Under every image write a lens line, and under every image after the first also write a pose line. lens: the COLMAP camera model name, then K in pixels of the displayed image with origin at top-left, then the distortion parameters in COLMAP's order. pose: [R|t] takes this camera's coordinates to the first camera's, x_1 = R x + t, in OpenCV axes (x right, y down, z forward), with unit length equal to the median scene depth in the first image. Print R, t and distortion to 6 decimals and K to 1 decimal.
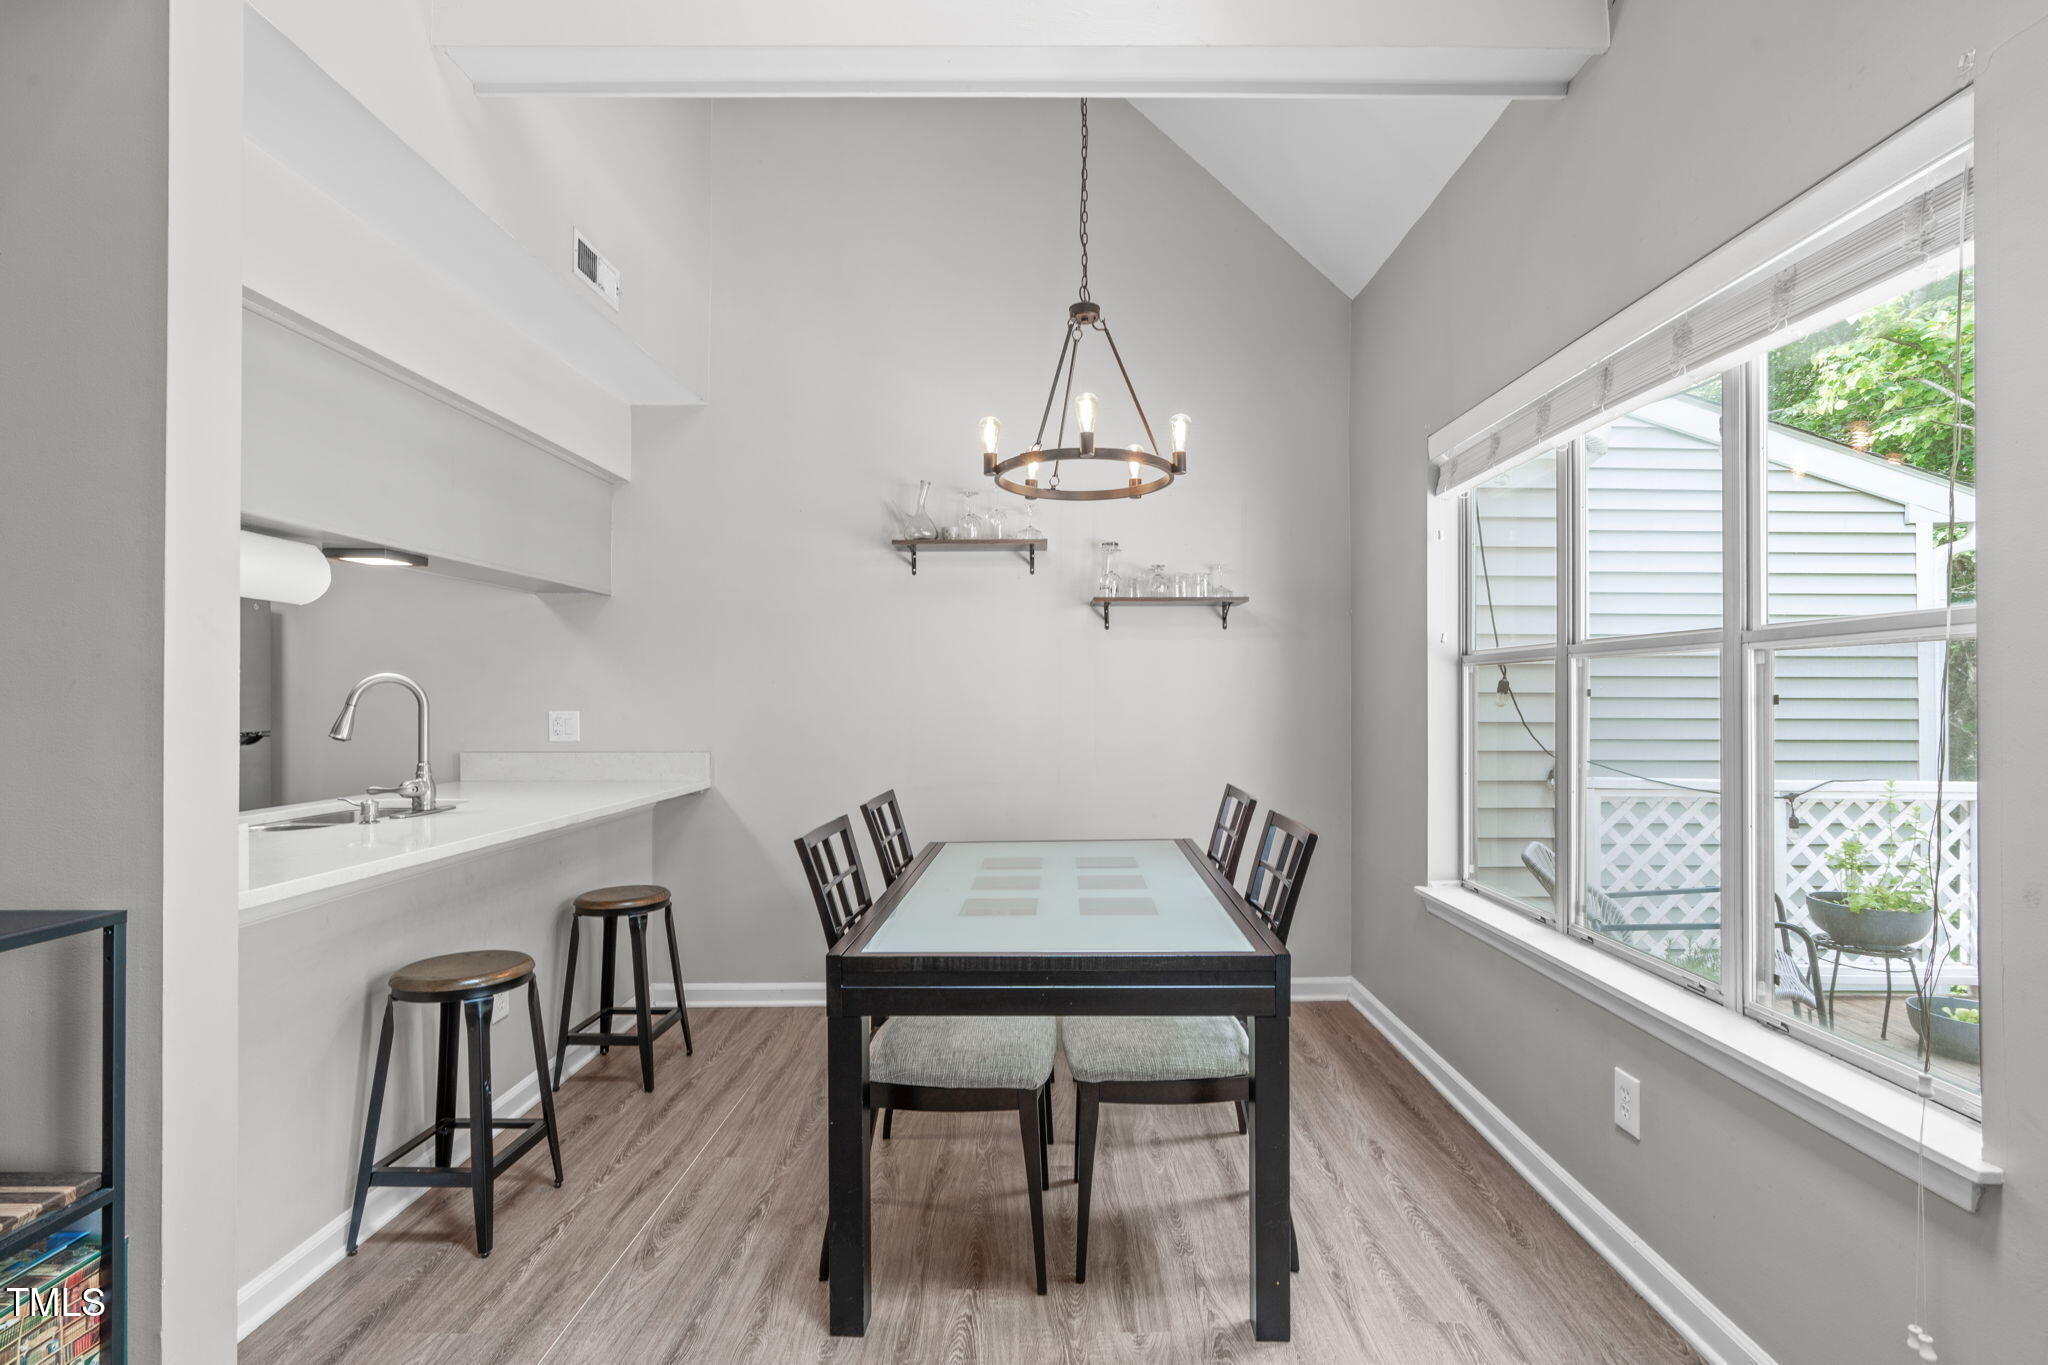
lens RADIAL K [[933.0, 0, 1042.6], [0, 933.0, 694.4], [0, 0, 1]] dist [-0.002024, 0.000461]
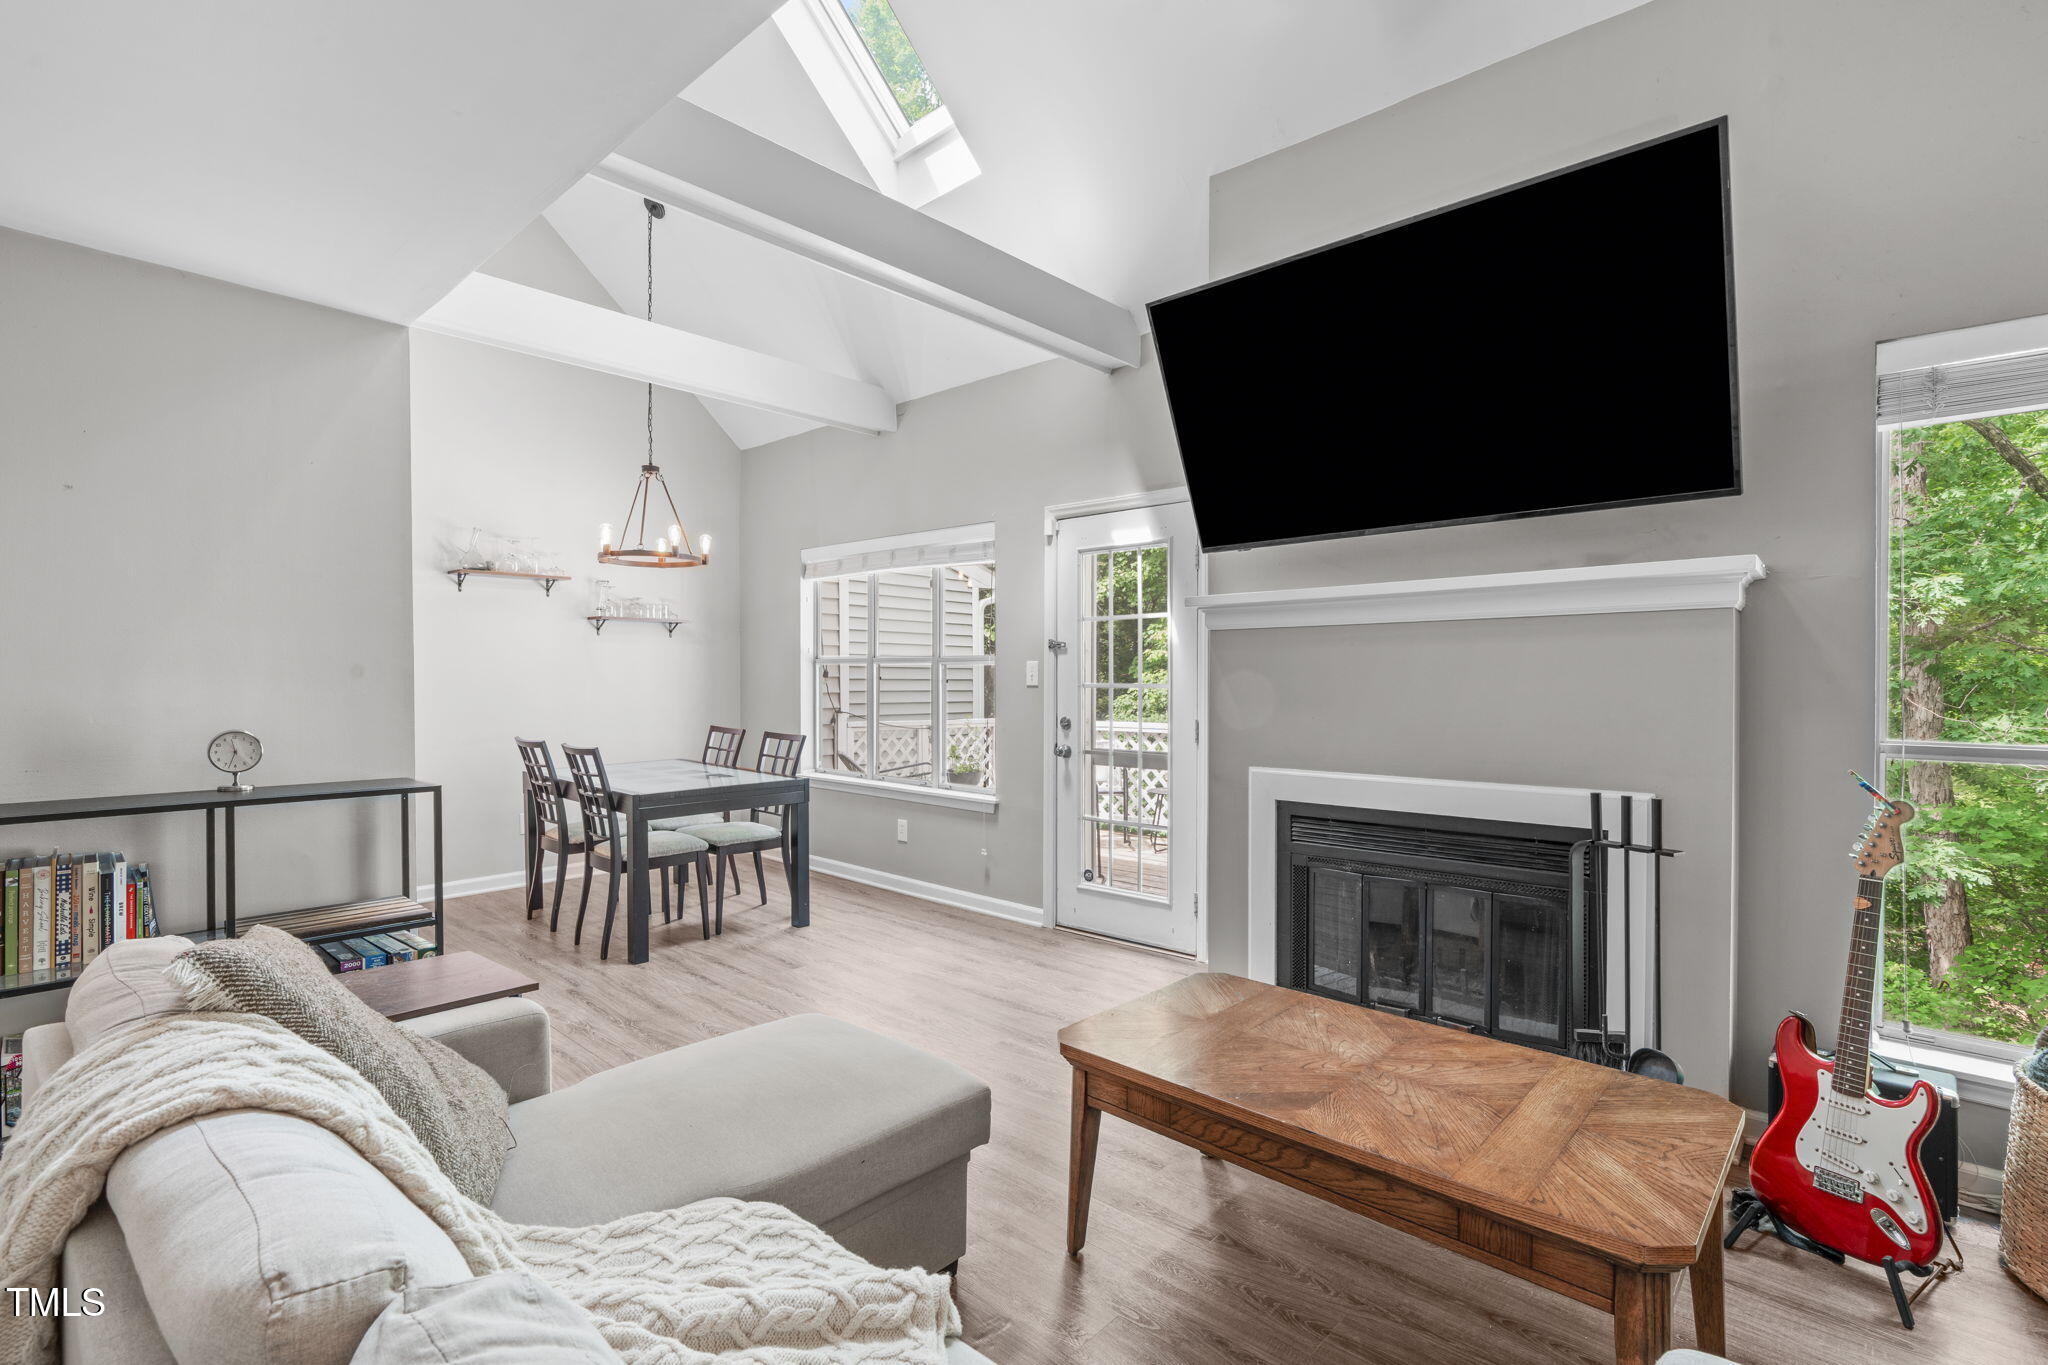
lens RADIAL K [[947.3, 0, 1030.3], [0, 947.3, 695.0], [0, 0, 1]] dist [0.001442, 0.000371]
pose [[0.678414, -0.010835, 0.734600, -0.616986], [-0.005783, 0.999781, 0.020088, -0.006906], [-0.734657, -0.017876, 0.678203, -0.613399]]
